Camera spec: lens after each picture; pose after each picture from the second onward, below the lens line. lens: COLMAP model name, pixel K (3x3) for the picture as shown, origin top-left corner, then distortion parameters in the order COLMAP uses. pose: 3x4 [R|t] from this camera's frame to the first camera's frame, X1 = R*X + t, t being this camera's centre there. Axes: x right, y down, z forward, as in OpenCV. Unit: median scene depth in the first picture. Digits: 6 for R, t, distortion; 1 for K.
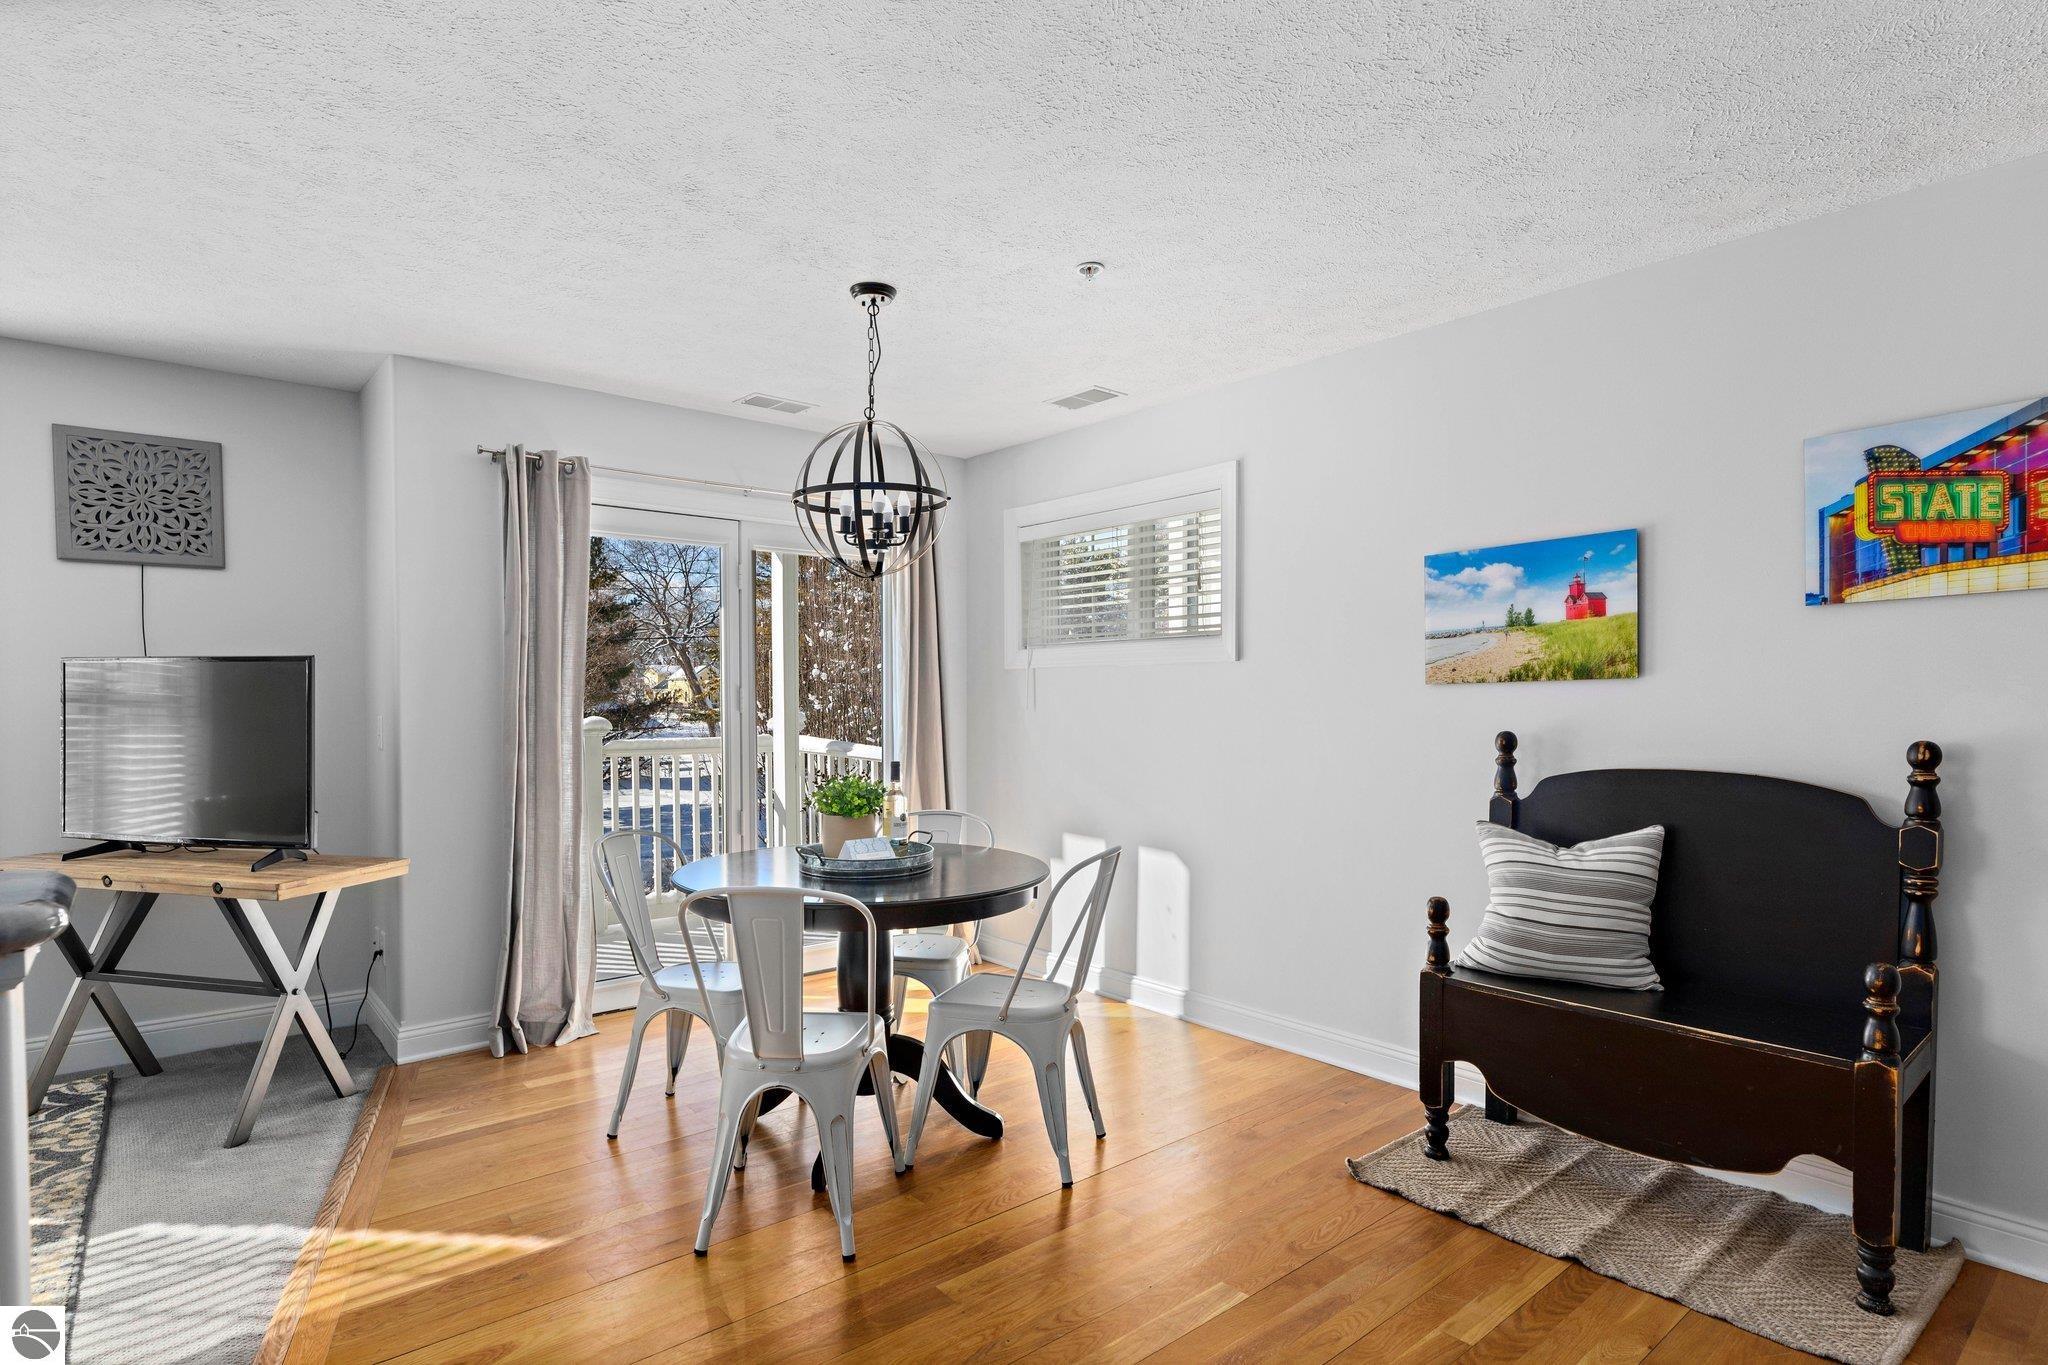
lens RADIAL K [[1051.2, 0, 988.2], [0, 1051.2, 722.6], [0, 0, 1]] dist [-0.002820, 0.000293]
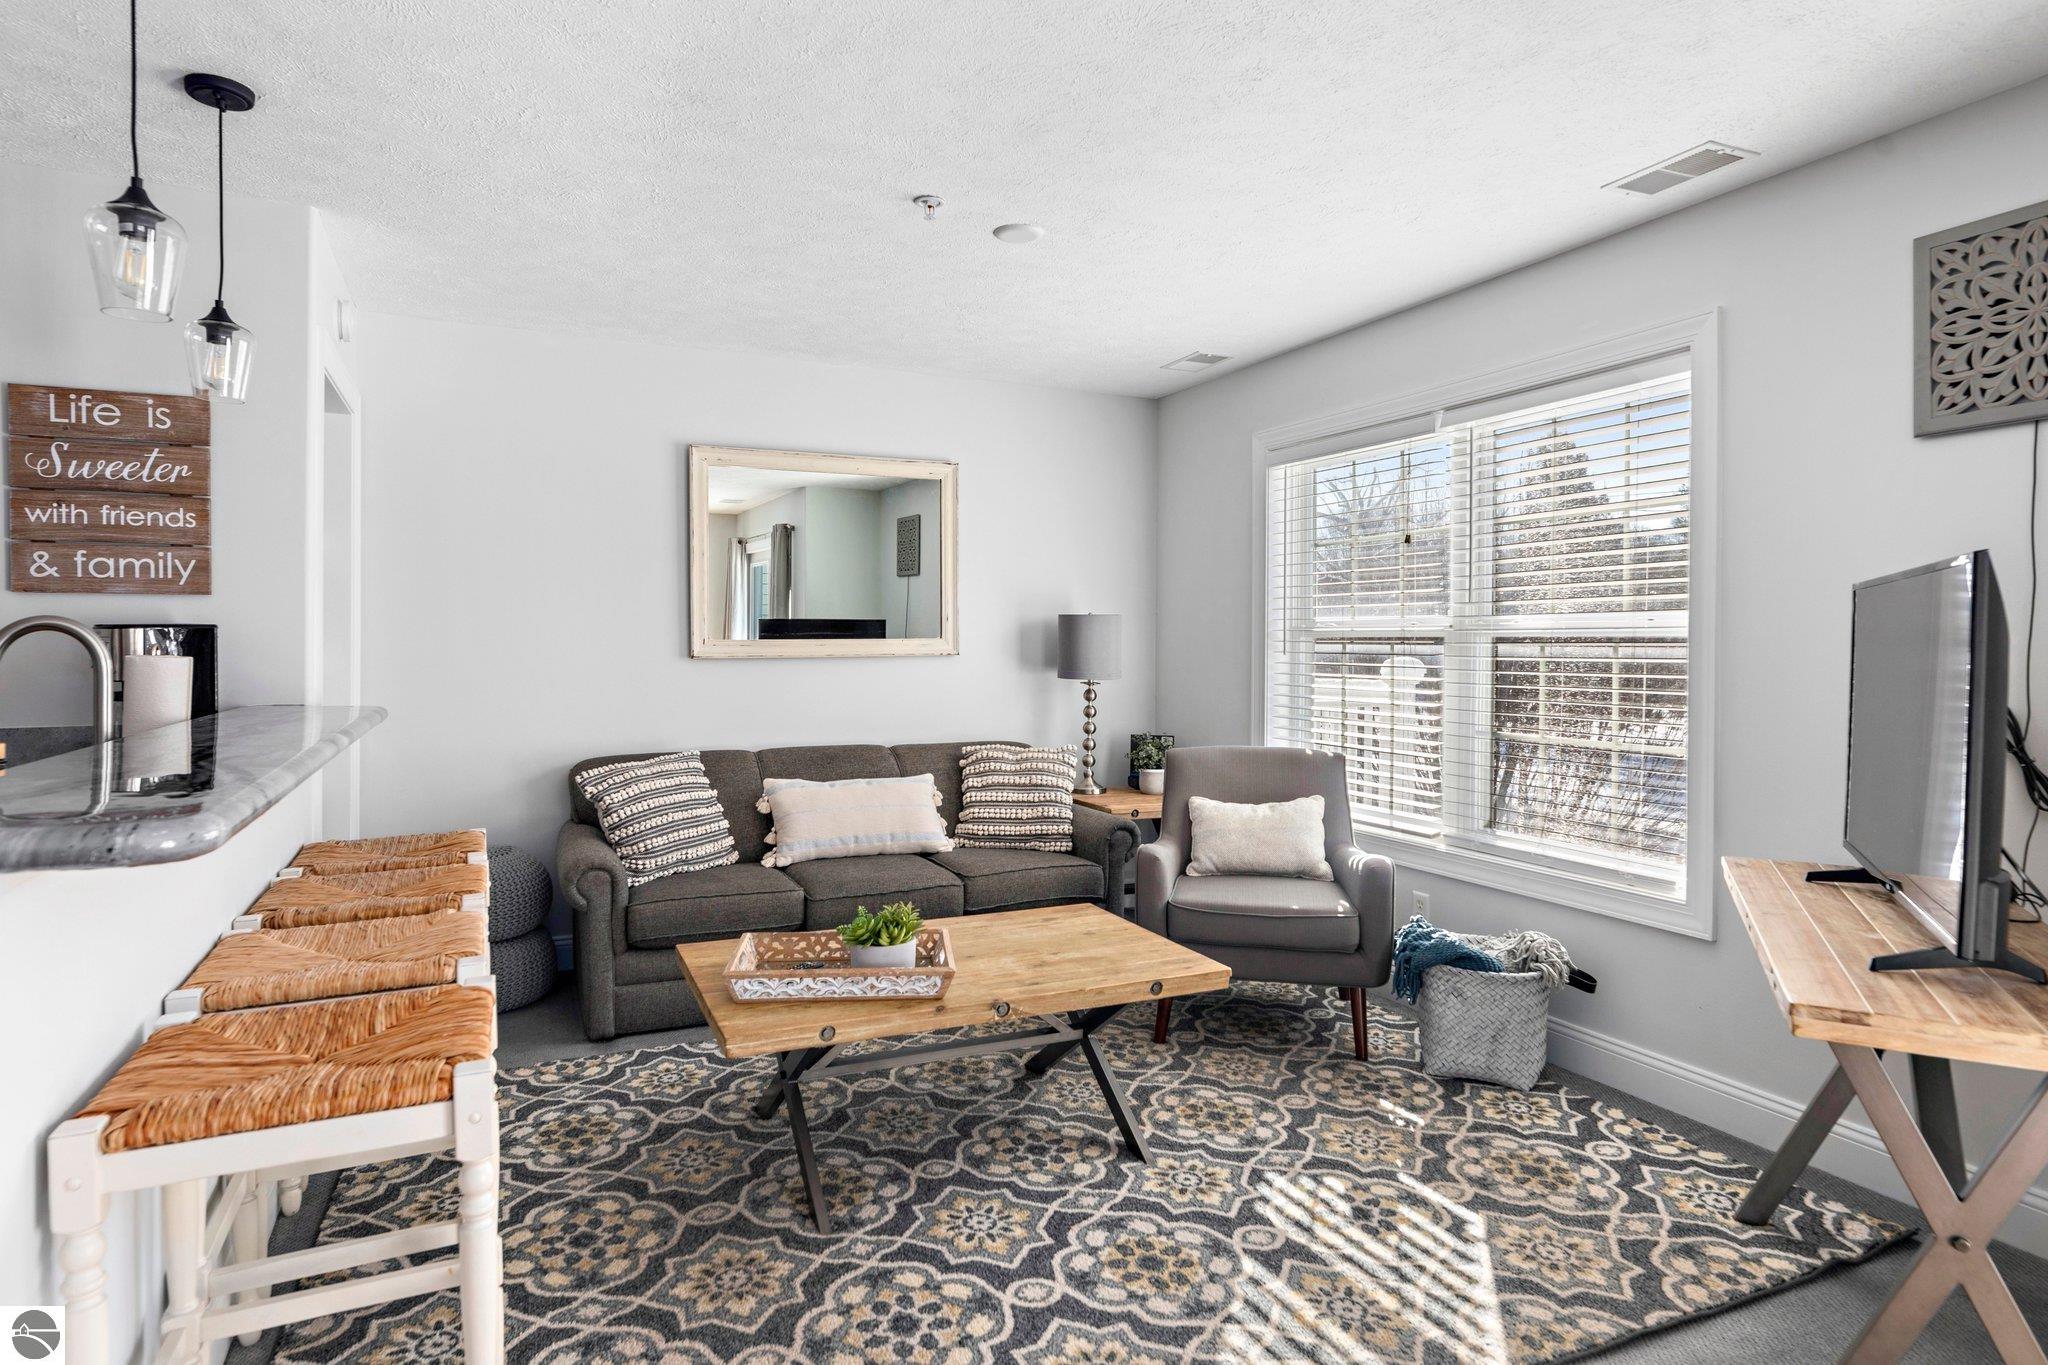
lens RADIAL K [[1129.4, 0, 1020.4], [0, 1129.4, 649.6], [0, 0, 1]] dist [-0.001918, -0.000376]
pose [[-0.242451, 0.003255, -0.970158, -0.041990], [-0.028192, 0.999548, 0.010399, -0.010567], [0.969754, 0.029872, -0.242250, 0.612840]]
